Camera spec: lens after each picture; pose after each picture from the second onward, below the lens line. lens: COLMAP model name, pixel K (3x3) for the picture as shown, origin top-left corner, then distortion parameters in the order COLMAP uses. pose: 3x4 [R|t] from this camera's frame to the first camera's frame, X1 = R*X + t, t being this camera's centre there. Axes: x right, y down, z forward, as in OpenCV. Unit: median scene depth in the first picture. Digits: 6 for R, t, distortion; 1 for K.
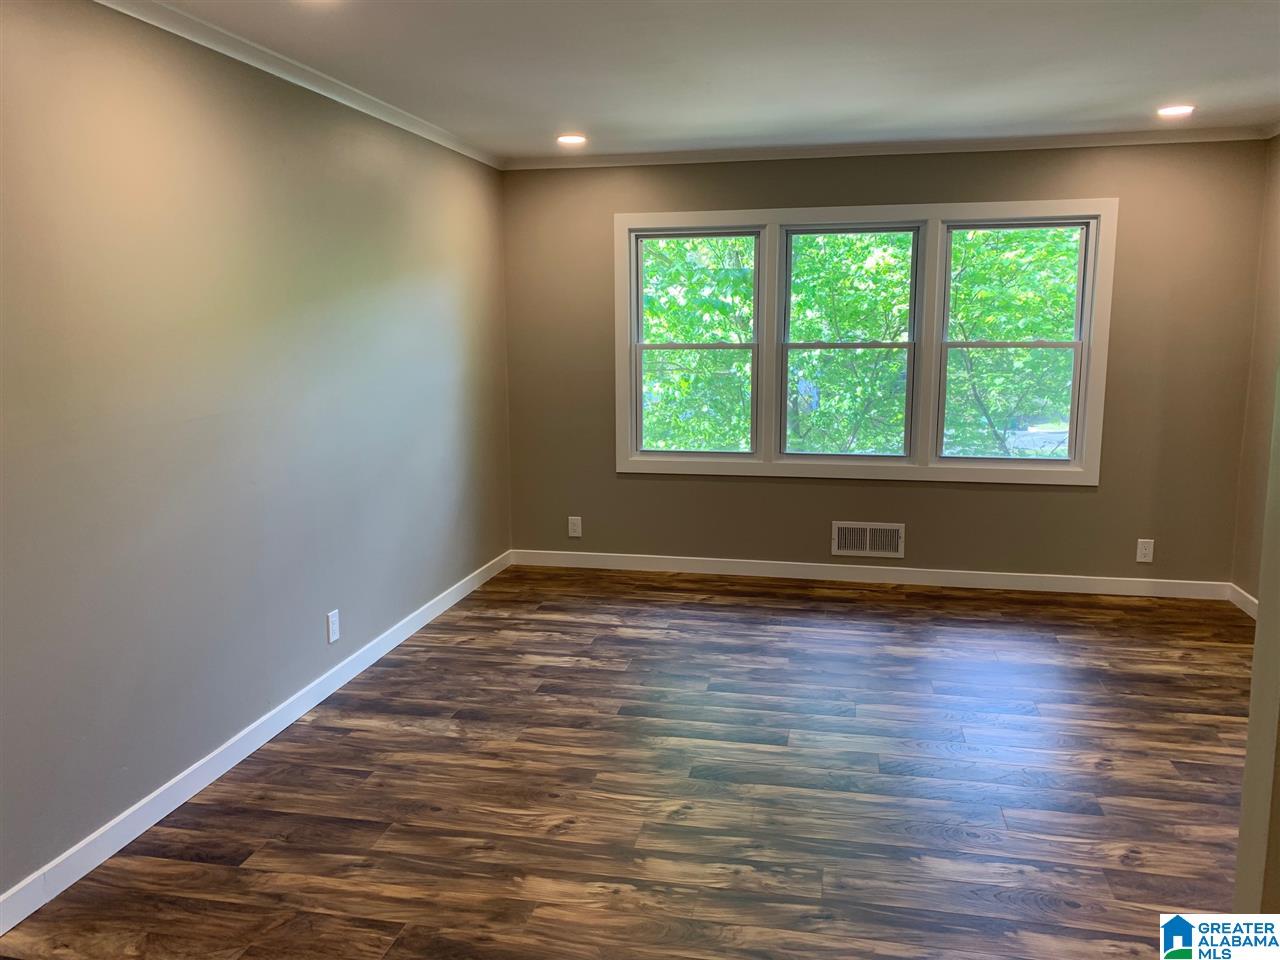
lens RADIAL K [[982.2, 0, 639.5], [0, 982.2, 478.1], [0, 0, 1]] dist [0.000976, 0.013833]
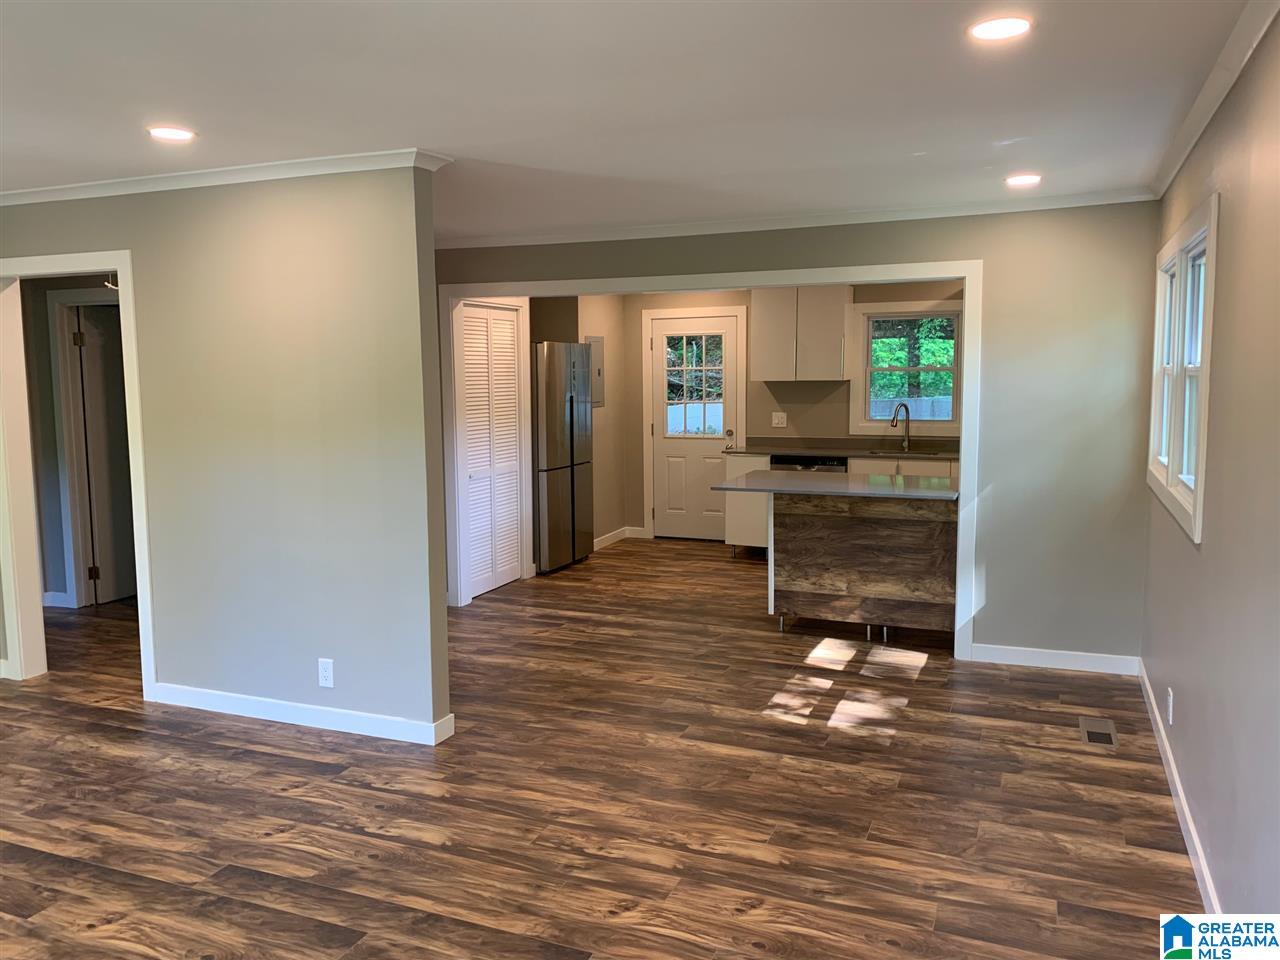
lens RADIAL K [[982.2, 0, 640.9], [0, 982.2, 476.2], [0, 0, 1]] dist [0.000976, 0.013833]
pose [[-0.984232, -0.005454, 0.176800, -0.155217], [0.042317, 0.963240, 0.265288, -0.343255], [-0.171747, 0.268587, -0.947821, 1.971763]]
